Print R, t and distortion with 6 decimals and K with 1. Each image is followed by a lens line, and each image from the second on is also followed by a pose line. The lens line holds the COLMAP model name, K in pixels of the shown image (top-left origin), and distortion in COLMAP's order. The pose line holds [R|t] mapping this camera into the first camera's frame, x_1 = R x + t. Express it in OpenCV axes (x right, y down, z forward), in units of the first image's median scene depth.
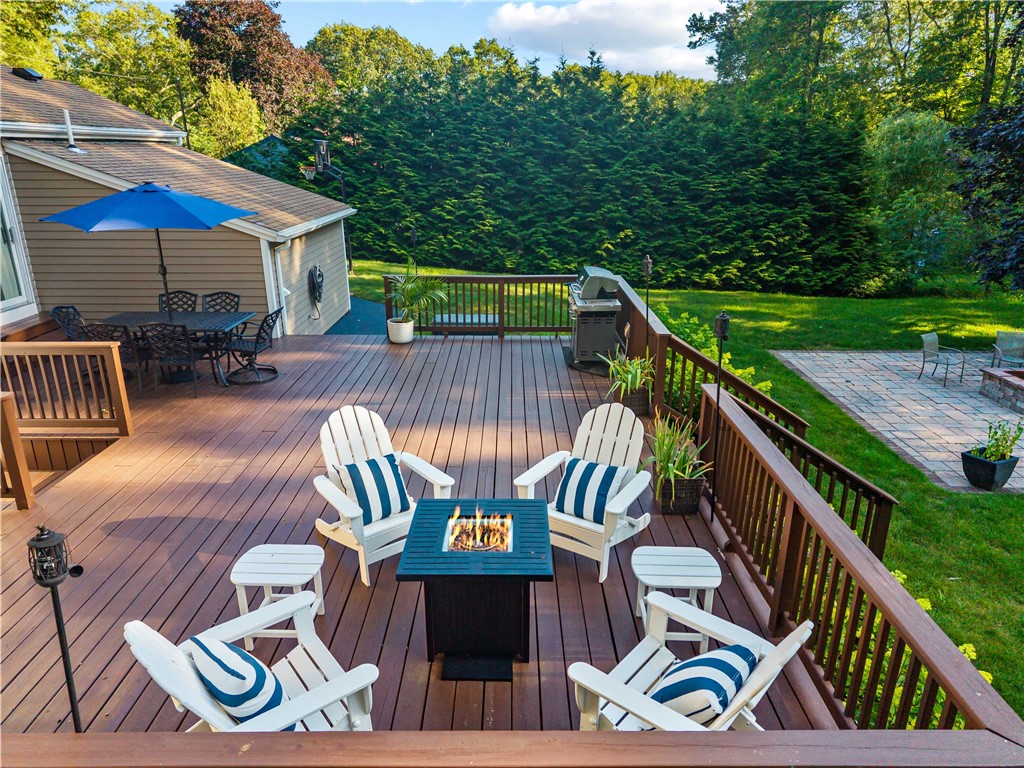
lens RADIAL K [[701.0, 0, 507.5], [0, 701.0, 391.6], [0, 0, 1]] dist [0.006292, -0.001443]
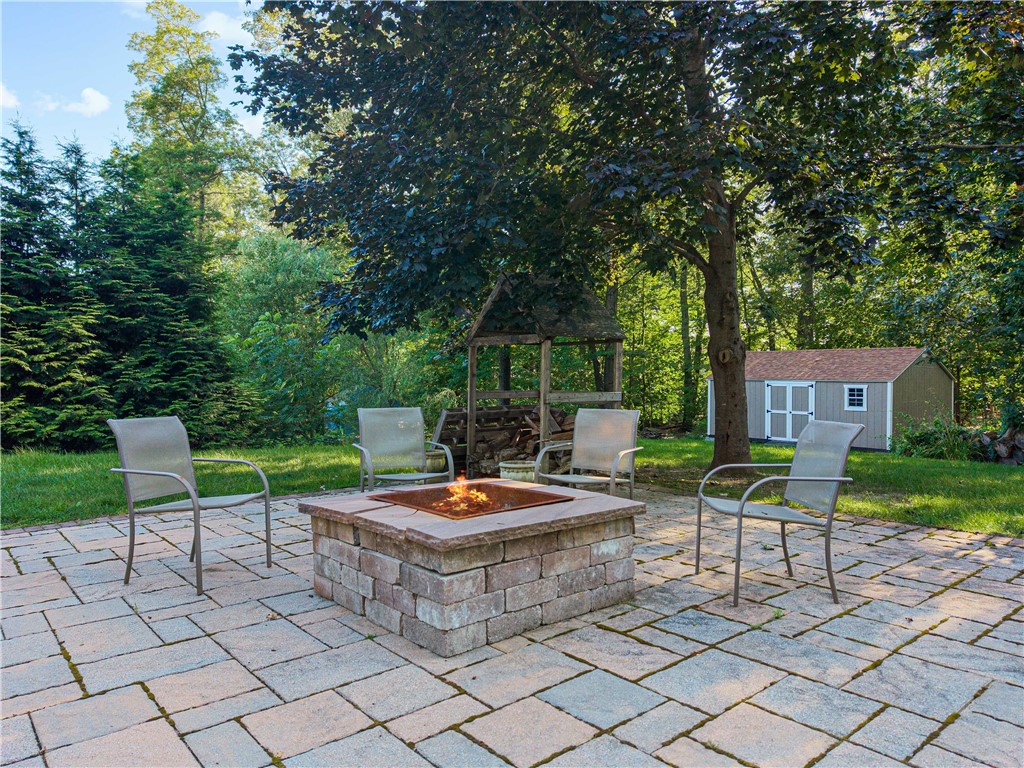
lens RADIAL K [[702.7, 0, 511.9], [0, 702.7, 374.0], [0, 0, 1]] dist [-0.007244, -0.000573]
pose [[0.748138, 0.004914, 0.663525, 0.304443], [0.214915, 0.944274, -0.249315, 0.003584], [-0.627774, 0.329124, 0.705392, 0.405521]]
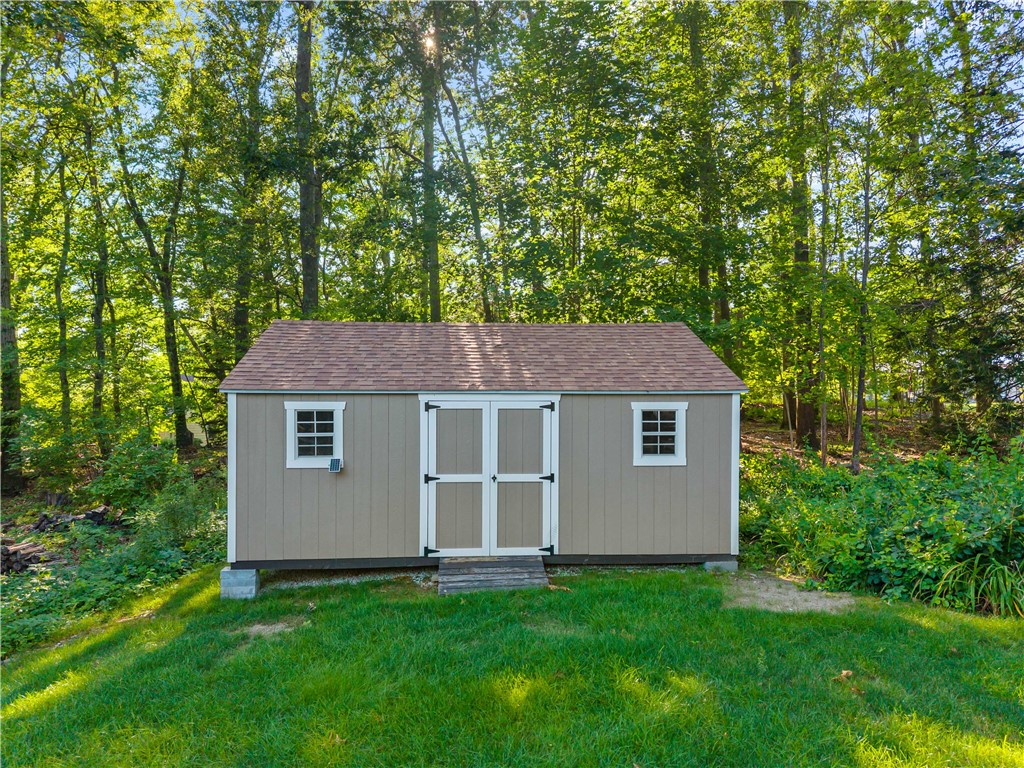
lens RADIAL K [[701.0, 0, 507.5], [0, 701.0, 391.6], [0, 0, 1]] dist [0.006292, -0.001443]
pose [[-0.115731, 0.019608, 0.993087, 0.867624], [0.329275, 0.944028, 0.019733, -0.151007], [-0.937115, 0.329282, -0.115710, 0.881400]]
